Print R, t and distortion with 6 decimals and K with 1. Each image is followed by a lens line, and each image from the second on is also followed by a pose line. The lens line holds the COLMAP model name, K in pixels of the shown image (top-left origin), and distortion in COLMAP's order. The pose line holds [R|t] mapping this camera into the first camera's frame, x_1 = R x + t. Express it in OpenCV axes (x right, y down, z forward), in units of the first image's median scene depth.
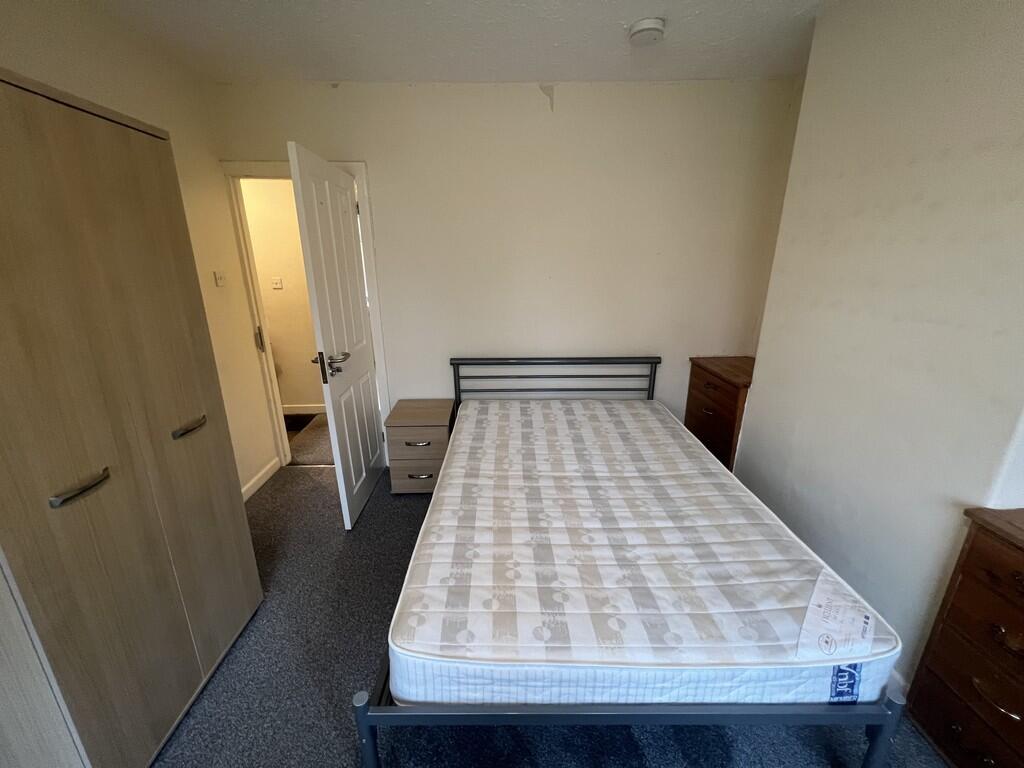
lens RADIAL K [[409.2, 0, 507.9], [0, 409.2, 381.6], [0, 0, 1]] dist [-0.000956, 0.000602]
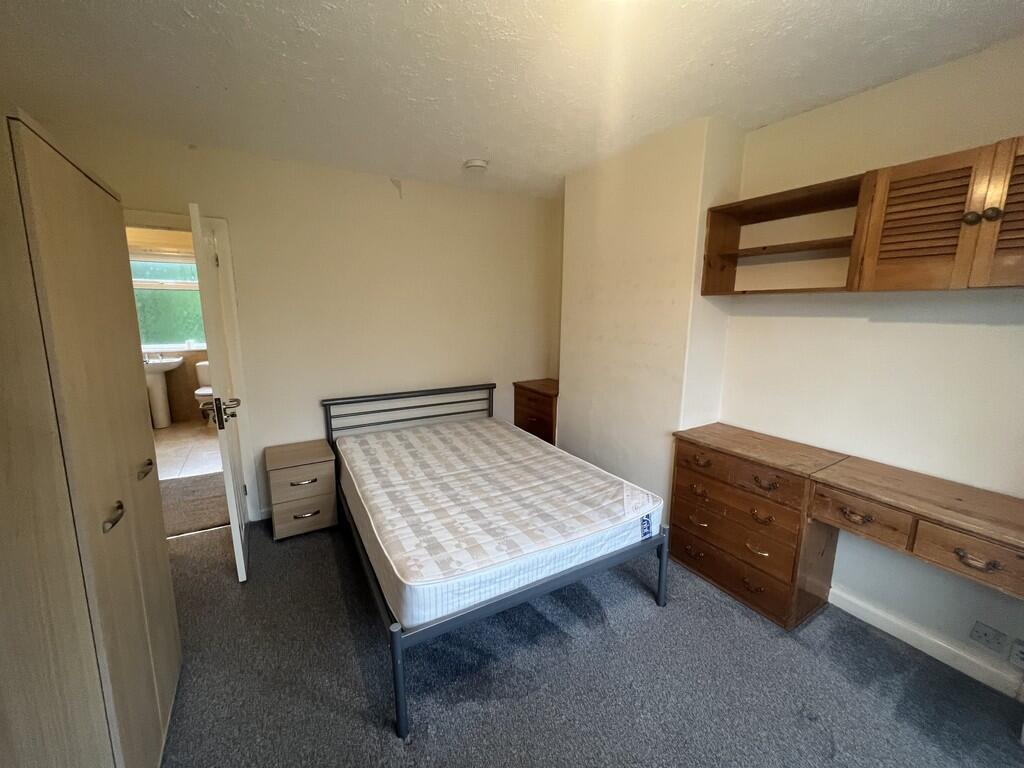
lens RADIAL K [[409.2, 0, 507.9], [0, 409.2, 381.6], [0, 0, 1]] dist [-0.000956, 0.000602]
pose [[0.869887, -0.076596, 0.487268, -0.443027], [0.133772, 0.987481, -0.083586, 0.095587], [-0.474766, 0.137893, 0.869243, -0.323911]]
